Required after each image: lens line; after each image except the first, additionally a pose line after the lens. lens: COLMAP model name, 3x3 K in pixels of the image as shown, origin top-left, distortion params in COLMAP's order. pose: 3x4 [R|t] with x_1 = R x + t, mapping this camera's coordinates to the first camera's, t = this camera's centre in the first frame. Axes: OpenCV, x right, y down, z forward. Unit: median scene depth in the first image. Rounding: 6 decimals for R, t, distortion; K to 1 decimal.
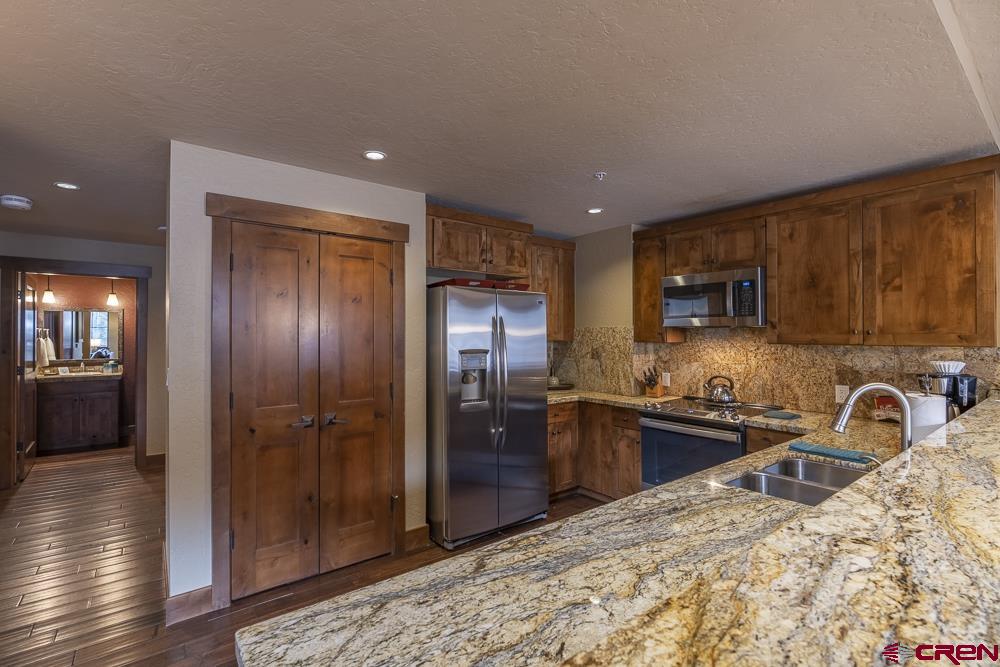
lens RADIAL K [[453.4, 0, 498.9], [0, 453.4, 335.7], [0, 0, 1]] dist [-0.003302, 0.000390]
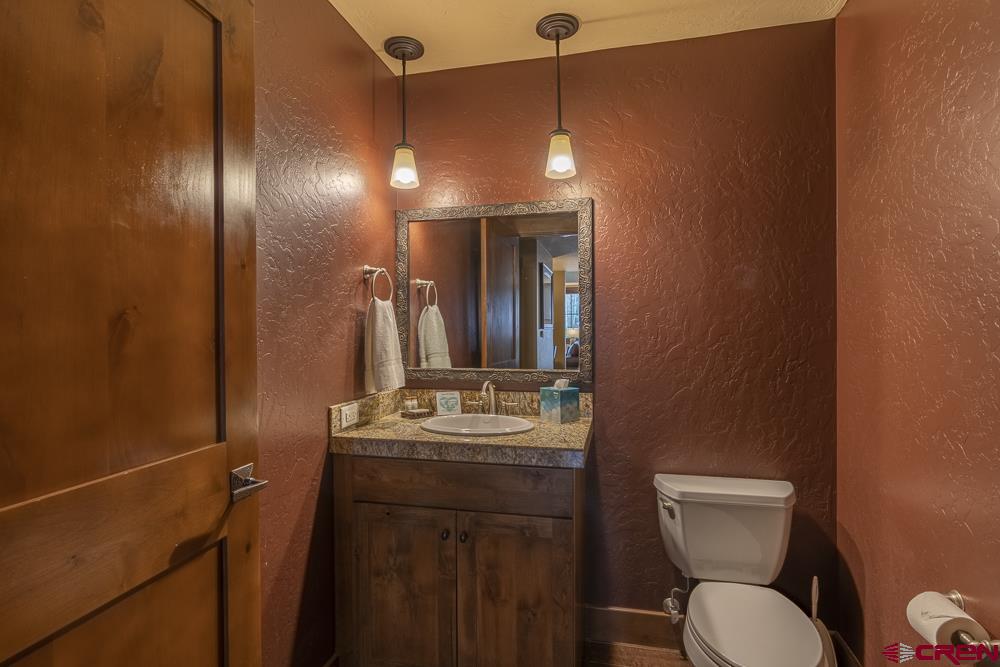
lens RADIAL K [[524.2, 0, 476.7], [0, 524.2, 330.9], [0, 0, 1]] dist [0.002229, 0.000205]
pose [[0.603216, -0.000147, -0.797577, -0.659044], [0.006884, 0.999964, 0.005022, 0.024606], [0.797548, -0.008520, 0.603196, 0.800365]]
